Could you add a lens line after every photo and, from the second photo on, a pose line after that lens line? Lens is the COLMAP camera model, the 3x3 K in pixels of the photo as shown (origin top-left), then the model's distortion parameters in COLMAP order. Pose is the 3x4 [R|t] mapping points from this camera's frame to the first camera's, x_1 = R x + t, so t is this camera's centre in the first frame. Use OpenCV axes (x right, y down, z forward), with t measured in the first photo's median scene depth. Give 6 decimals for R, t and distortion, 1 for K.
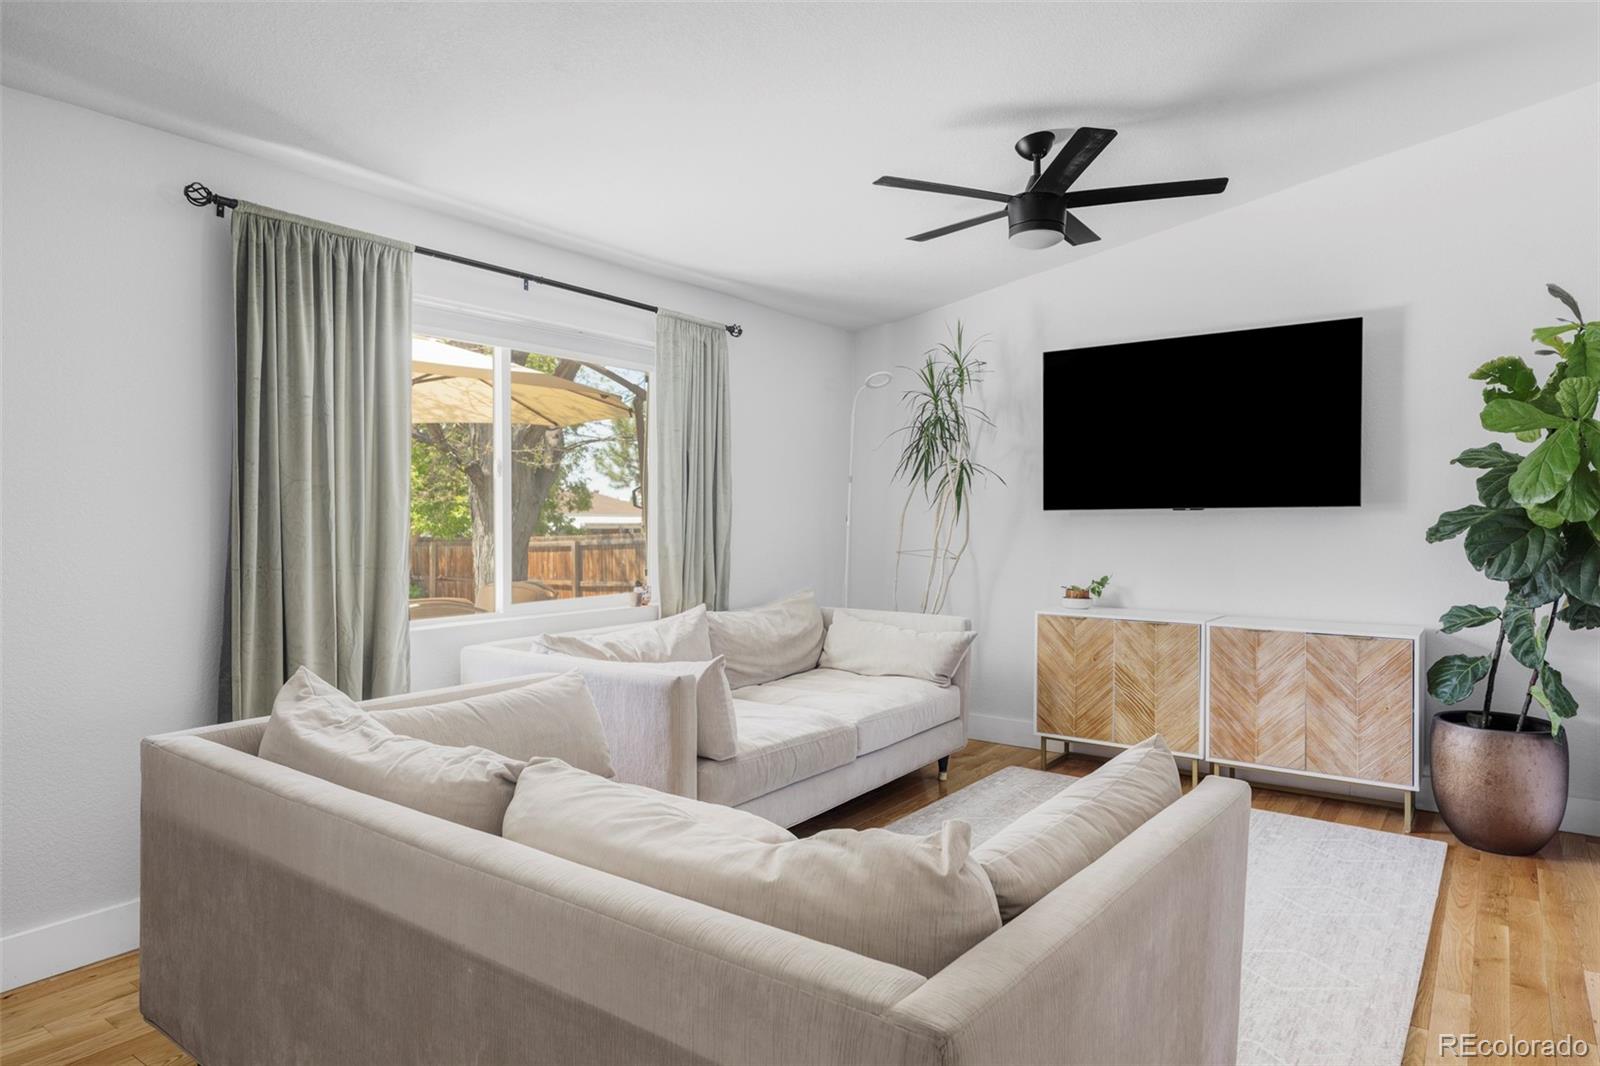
lens RADIAL K [[952.1, 0, 800.0], [0, 952.1, 533.0], [0, 0, 1]] dist [0.002873, 0.000569]
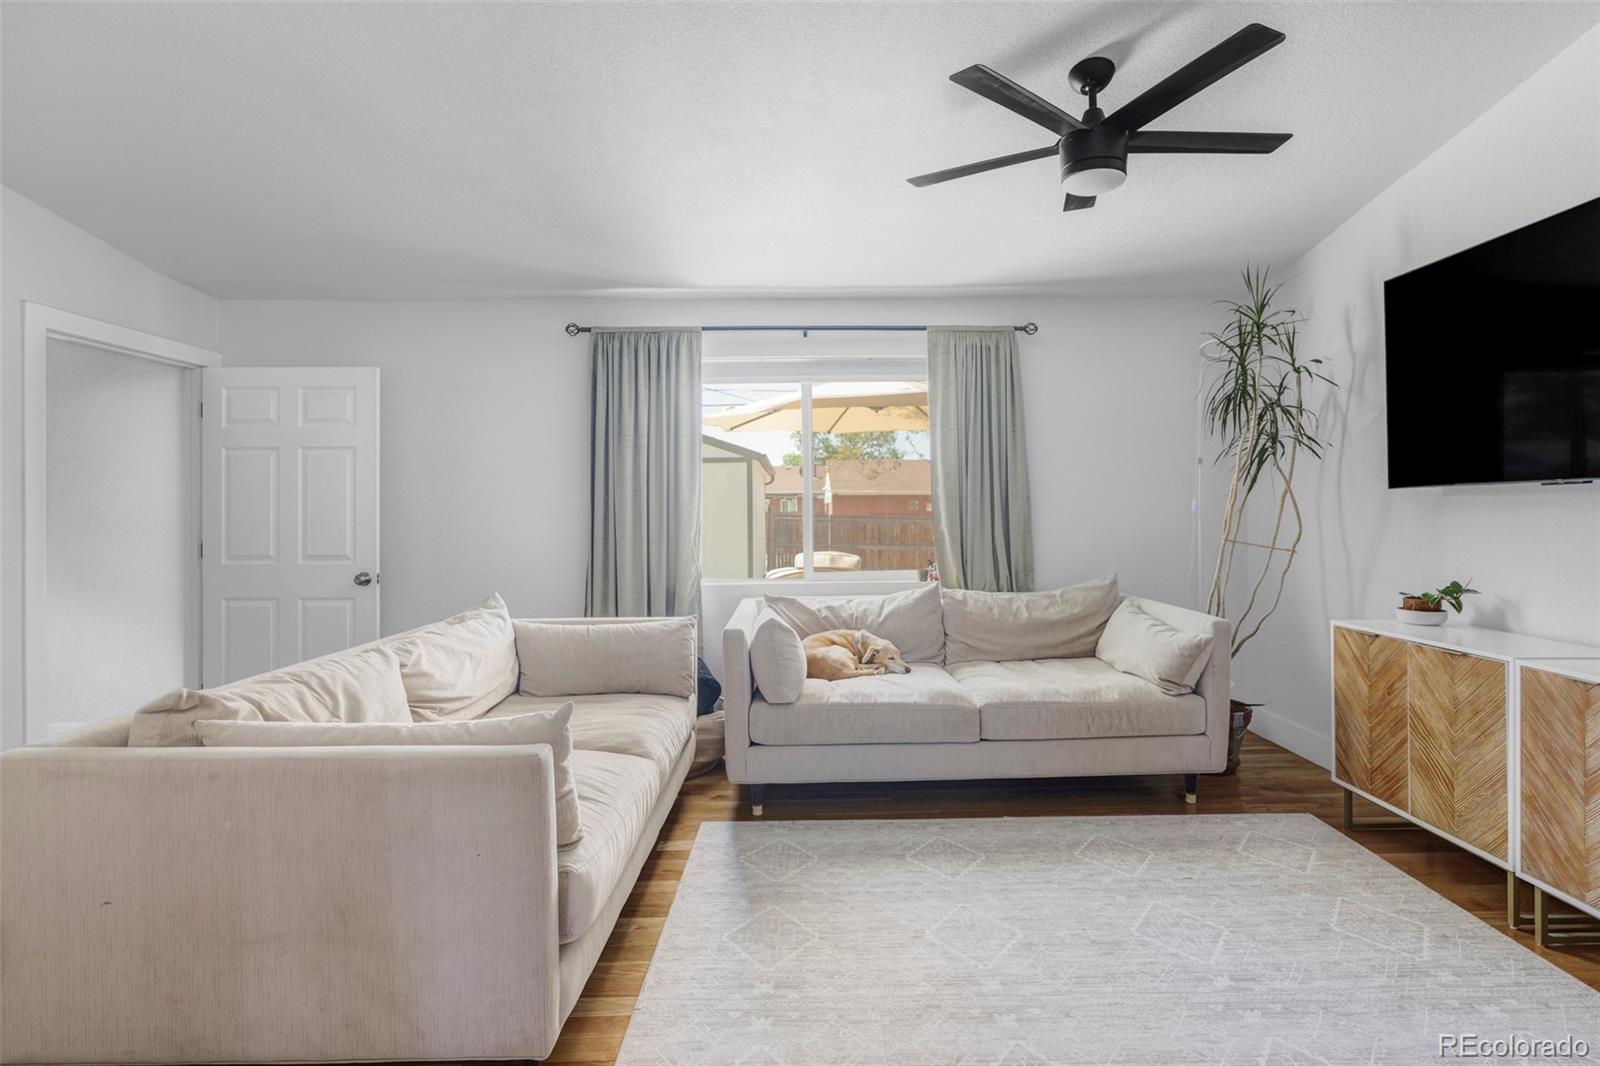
lens RADIAL K [[816.6, 0, 807.0], [0, 816.6, 514.5], [0, 0, 1]] dist [0.000211, -0.000520]
pose [[0.604355, -0.003204, -0.796709, 0.584592], [-0.002622, 0.999979, -0.006010, 0.000823], [0.796711, 0.005721, 0.604334, 0.291419]]
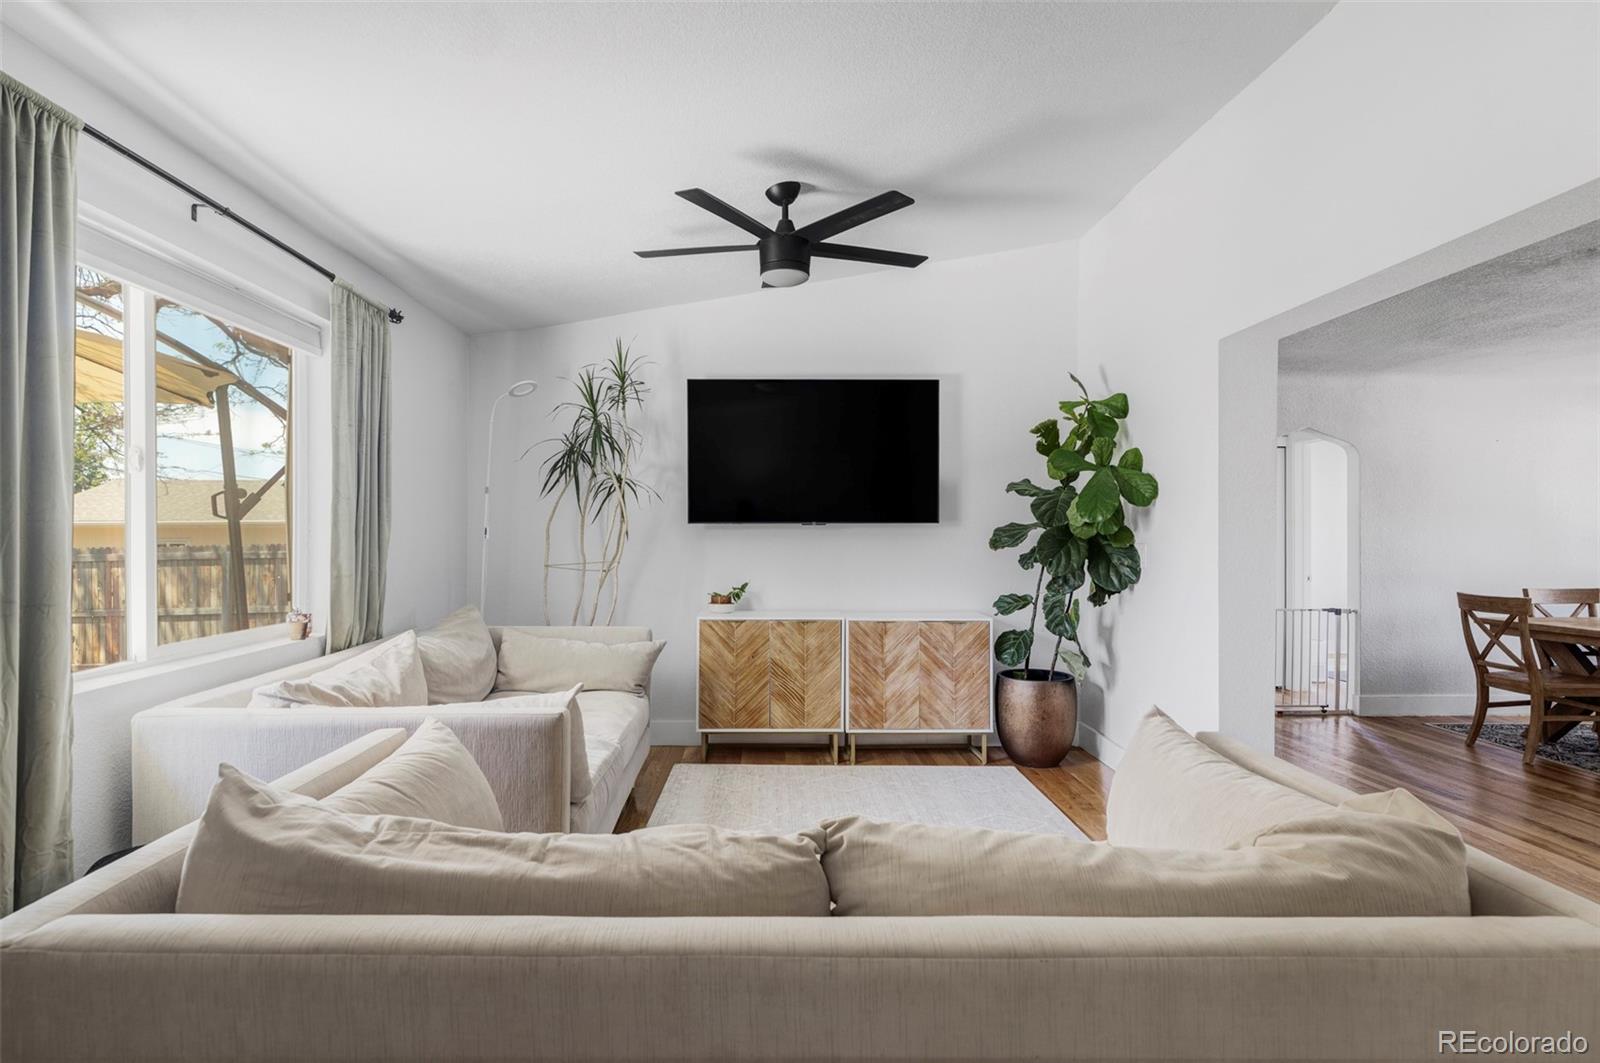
lens RADIAL K [[871.1, 0, 776.5], [0, 871.1, 540.9], [0, 0, 1]] dist [0.000002, 0.000407]
pose [[0.793372, -0.003505, 0.608727, -0.320064], [0.007015, 0.999970, -0.003386, -0.000823], [-0.608696, 0.006957, 0.793373, 0.179120]]
